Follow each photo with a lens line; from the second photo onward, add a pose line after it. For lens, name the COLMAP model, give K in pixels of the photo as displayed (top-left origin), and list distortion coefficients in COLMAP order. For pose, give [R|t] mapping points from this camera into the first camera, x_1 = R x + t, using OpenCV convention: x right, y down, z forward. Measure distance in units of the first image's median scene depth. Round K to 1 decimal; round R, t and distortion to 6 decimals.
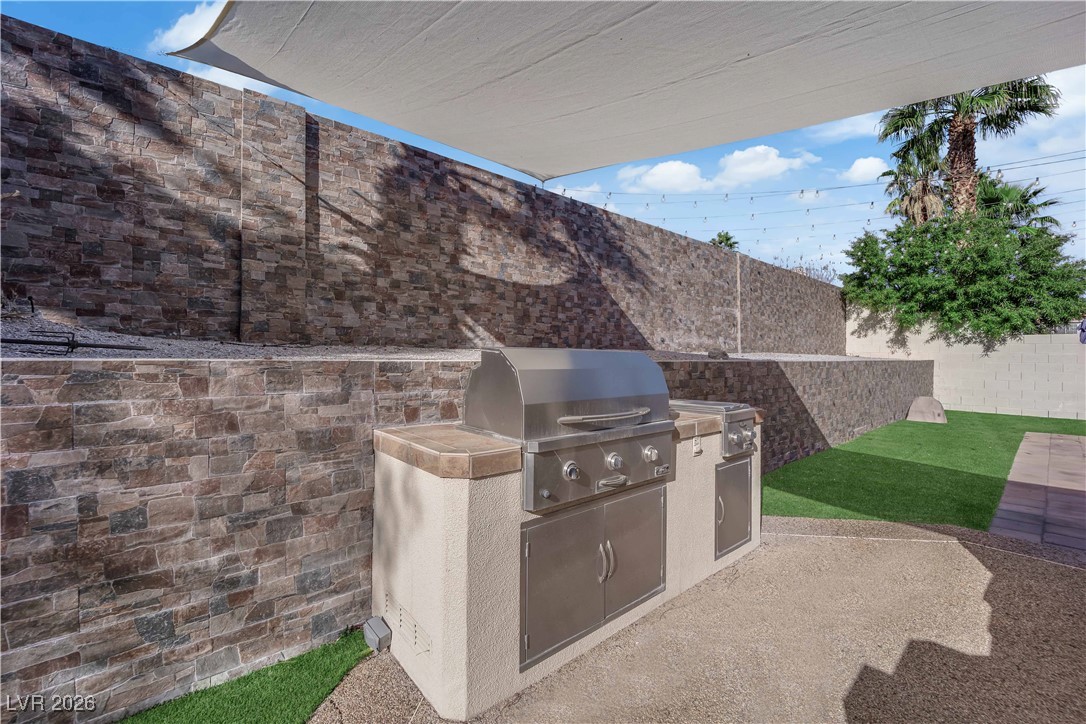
lens RADIAL K [[447.3, 0, 546.1], [0, 447.3, 357.1], [0, 0, 1]] dist [-0.014509, -0.001234]
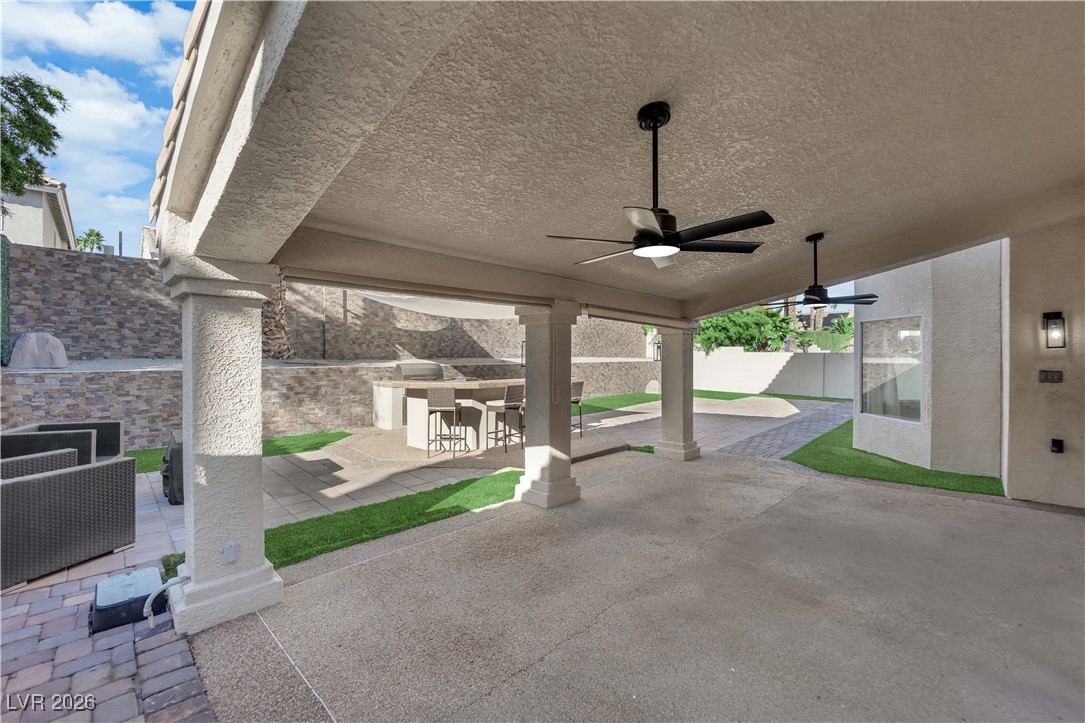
lens RADIAL K [[446.9, 0, 540.3], [0, 446.9, 355.5], [0, 0, 1]] dist [-0.014509, -0.001234]
pose [[0.997010, 0.000673, 0.077275, 0.417487], [-0.001461, 0.999947, 0.010153, -0.066894], [-0.077264, -0.010236, 0.996958, -1.587921]]
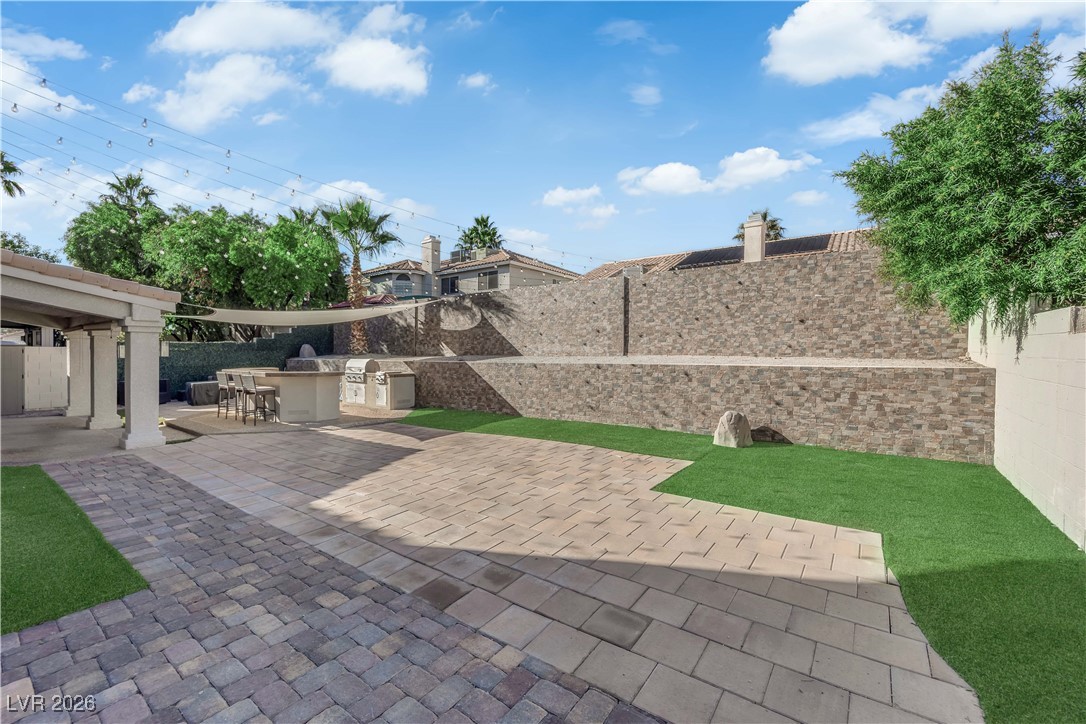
lens RADIAL K [[447.3, 0, 547.1], [0, 447.3, 359.4], [0, 0, 1]] dist [-0.014509, -0.001234]
pose [[0.230424, 0.011158, -0.973026, 2.891470], [0.006870, 0.999891, 0.013093, -0.031331], [0.973066, -0.009702, 0.230322, 0.932713]]
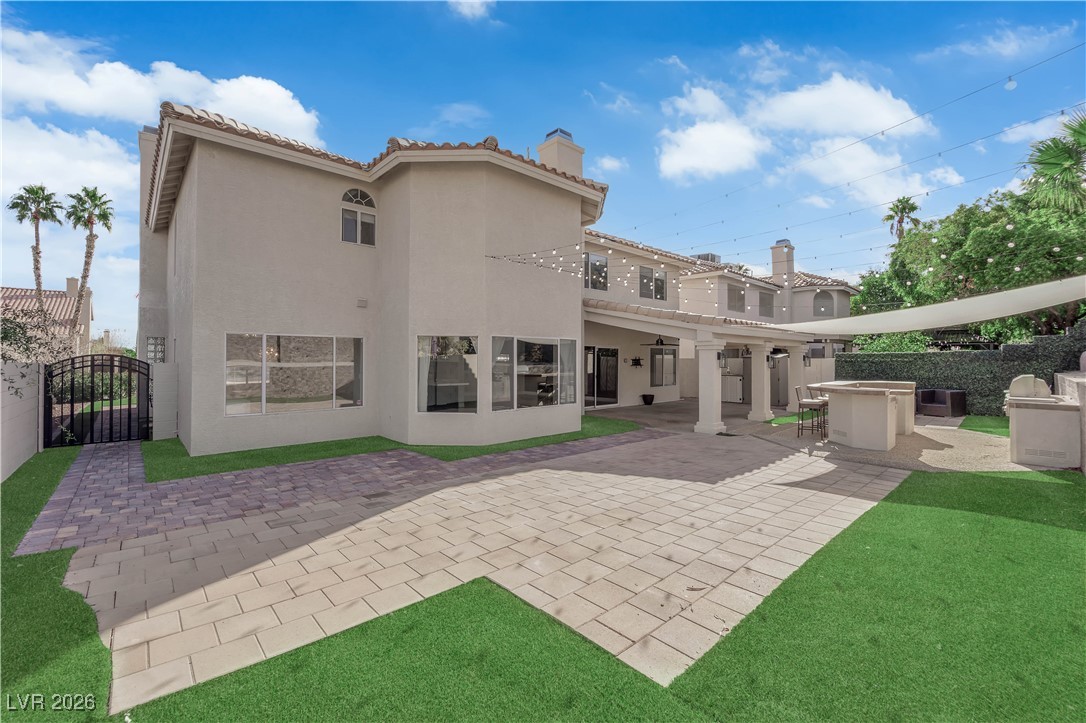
lens RADIAL K [[447.3, 0, 550.5], [0, 447.3, 358.4], [0, 0, 1]] dist [-0.014509, -0.001234]
pose [[-0.999232, -0.001149, -0.039167, 1.905119], [-0.000671, 0.999925, -0.012232, -0.052094], [0.039179, -0.012196, -0.999158, 2.073606]]
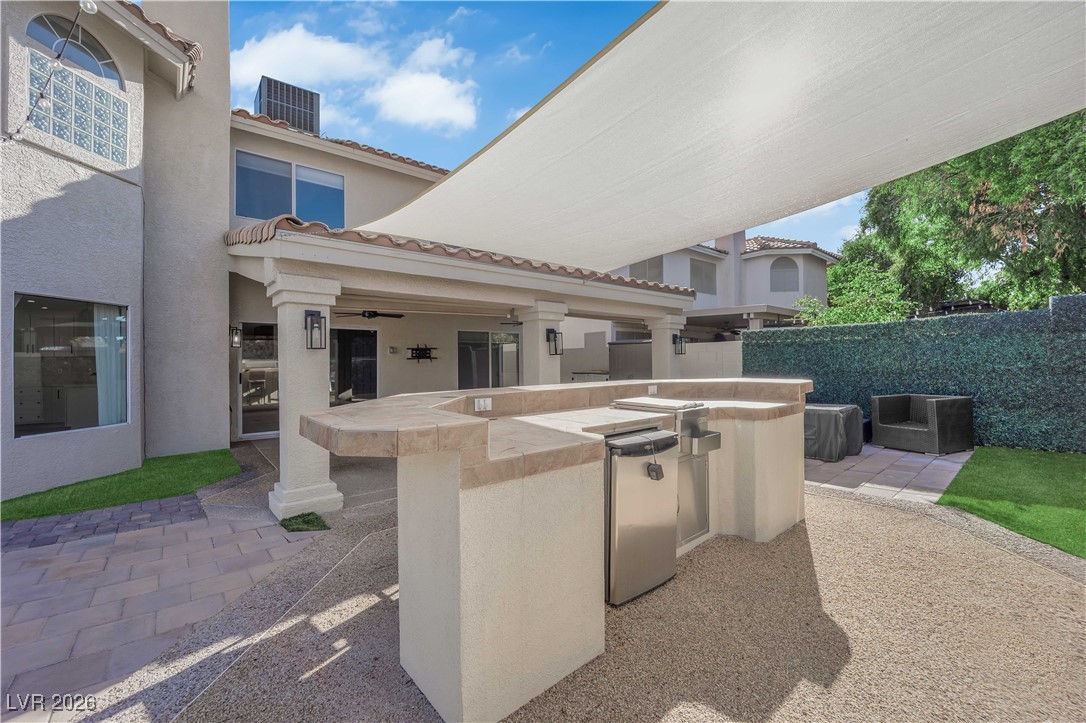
lens RADIAL K [[447.3, 0, 550.0], [0, 447.3, 364.3], [0, 0, 1]] dist [-0.014509, -0.001234]
pose [[-0.999909, 0.012579, -0.004815, 0.526240], [0.012607, 0.999904, -0.005802, 0.006811], [0.004742, -0.005862, -0.999972, 0.782148]]
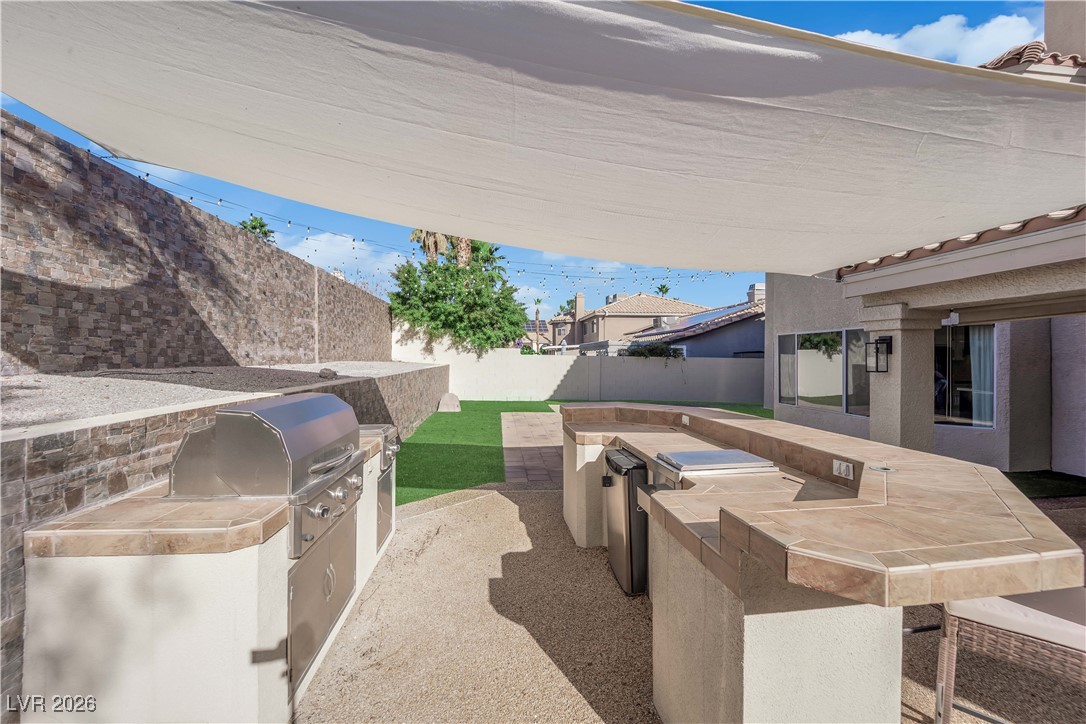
lens RADIAL K [[447.3, 0, 550.8], [0, 447.3, 357.2], [0, 0, 1]] dist [-0.014509, -0.001234]
pose [[0.553547, 0.002452, 0.832814, -0.223068], [-0.012263, 0.999911, 0.005207, -0.061198], [-0.832728, -0.013095, 0.553528, -0.048721]]
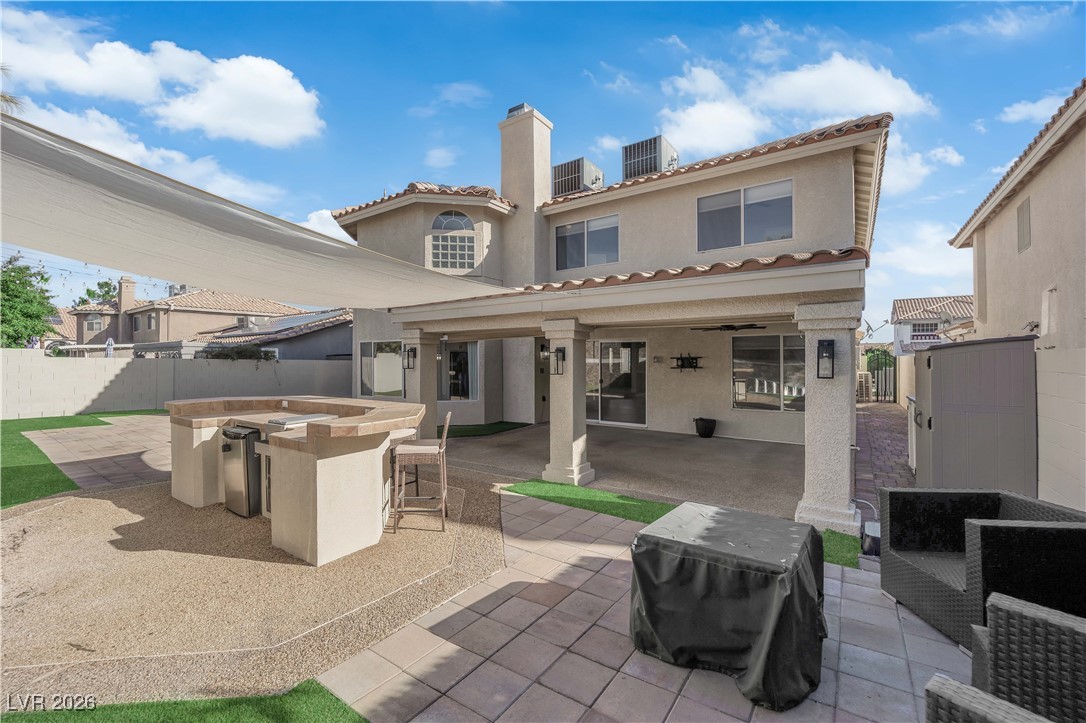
lens RADIAL K [[447.3, 0, 539.2], [0, 447.3, 358.6], [0, 0, 1]] dist [-0.014509, -0.001234]
pose [[-0.240072, 0.003153, 0.970750, -0.695767], [-0.009569, 0.999938, -0.005614, -0.064226], [-0.970708, -0.010637, -0.240027, -0.168423]]
